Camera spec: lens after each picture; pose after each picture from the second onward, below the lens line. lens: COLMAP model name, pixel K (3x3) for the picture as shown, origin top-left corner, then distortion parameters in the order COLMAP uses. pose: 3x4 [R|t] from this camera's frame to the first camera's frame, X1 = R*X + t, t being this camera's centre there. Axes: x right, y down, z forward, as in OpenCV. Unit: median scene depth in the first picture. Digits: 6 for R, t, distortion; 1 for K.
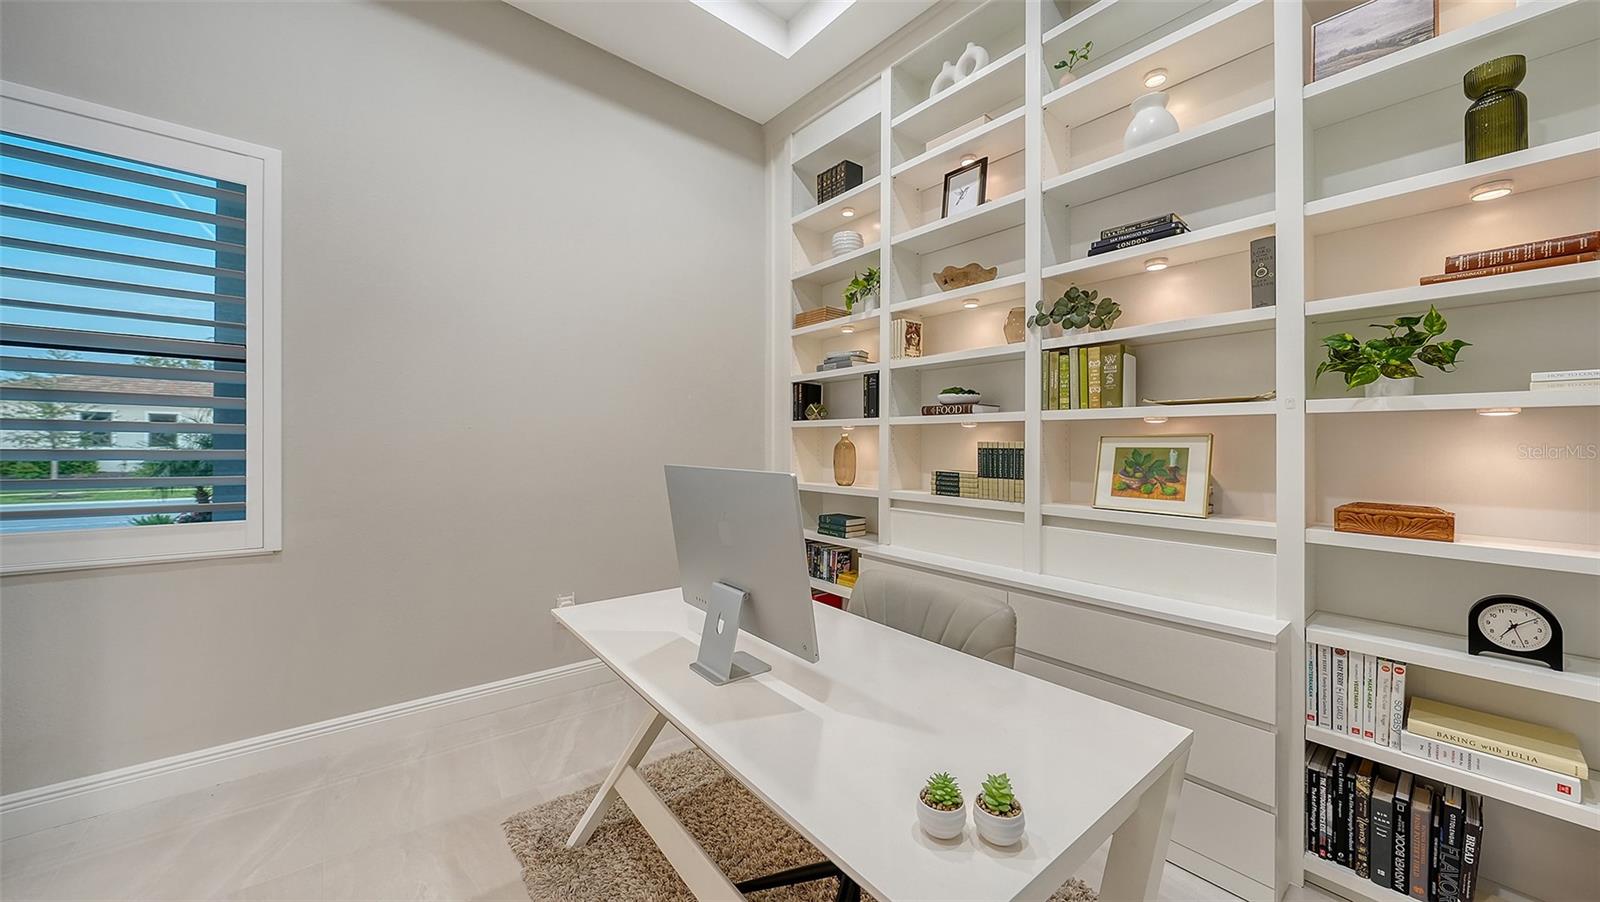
lens RADIAL K [[559.5, 0, 800.7], [0, 559.5, 443.6], [0, 0, 1]] dist [-0.000383, -0.000050]
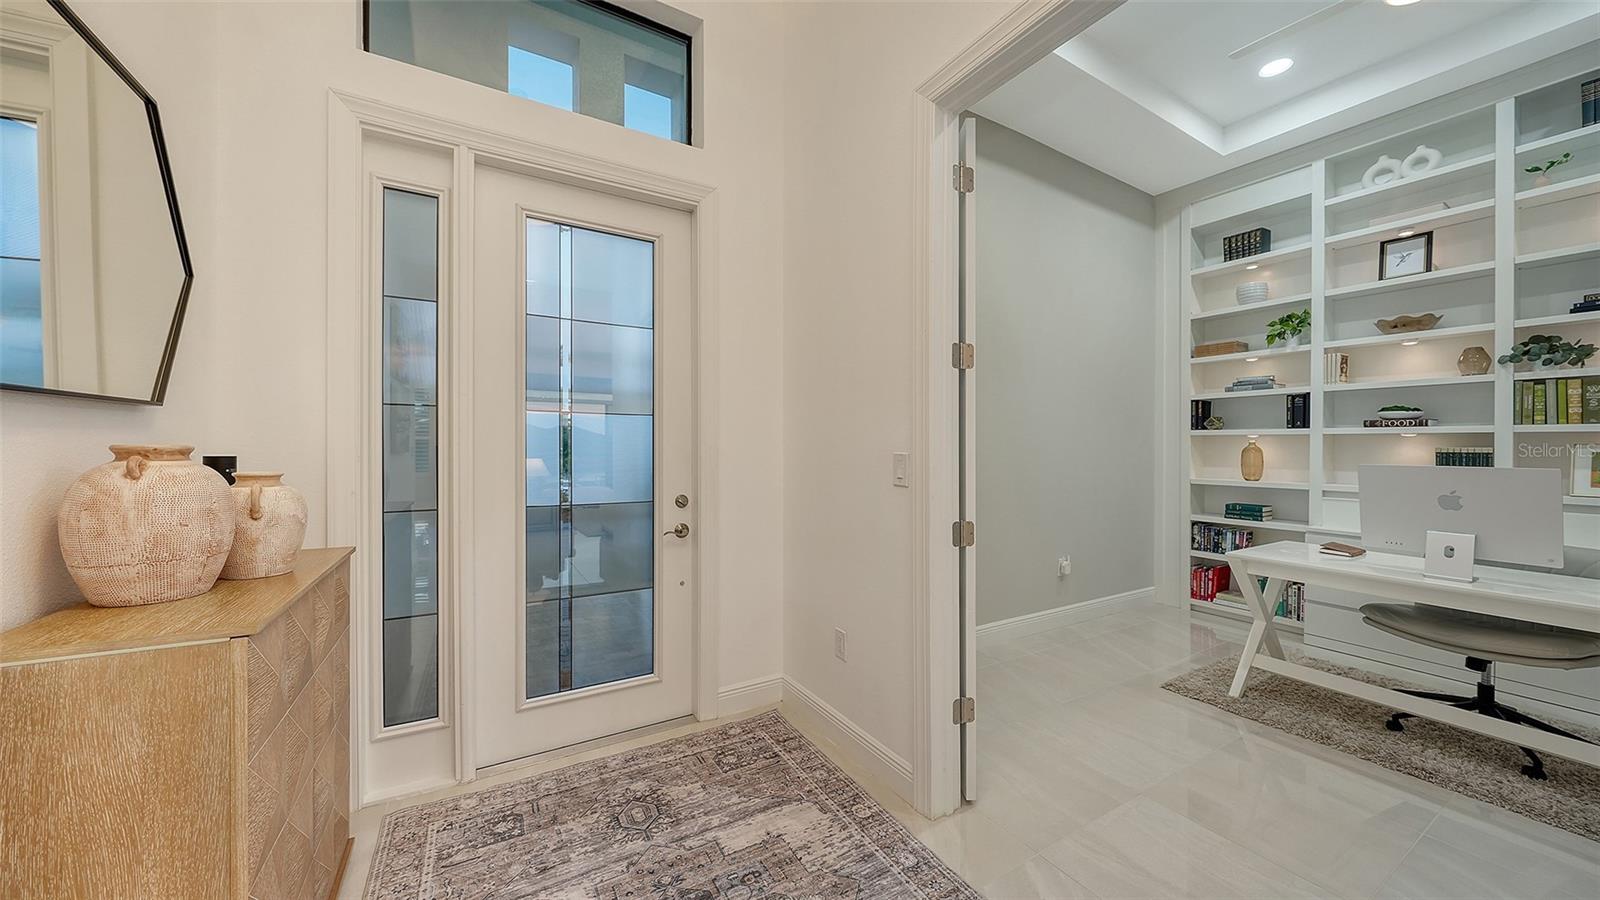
lens RADIAL K [[561.1, 0, 800.0], [0, 561.1, 450.0], [0, 0, 1]] dist [-0.000726, -0.000225]
pose [[0.987956, 0.001145, -0.154732, -0.873031], [0.000113, 0.999967, 0.008121, -0.007424], [0.154736, -0.008041, 0.987923, -0.501682]]
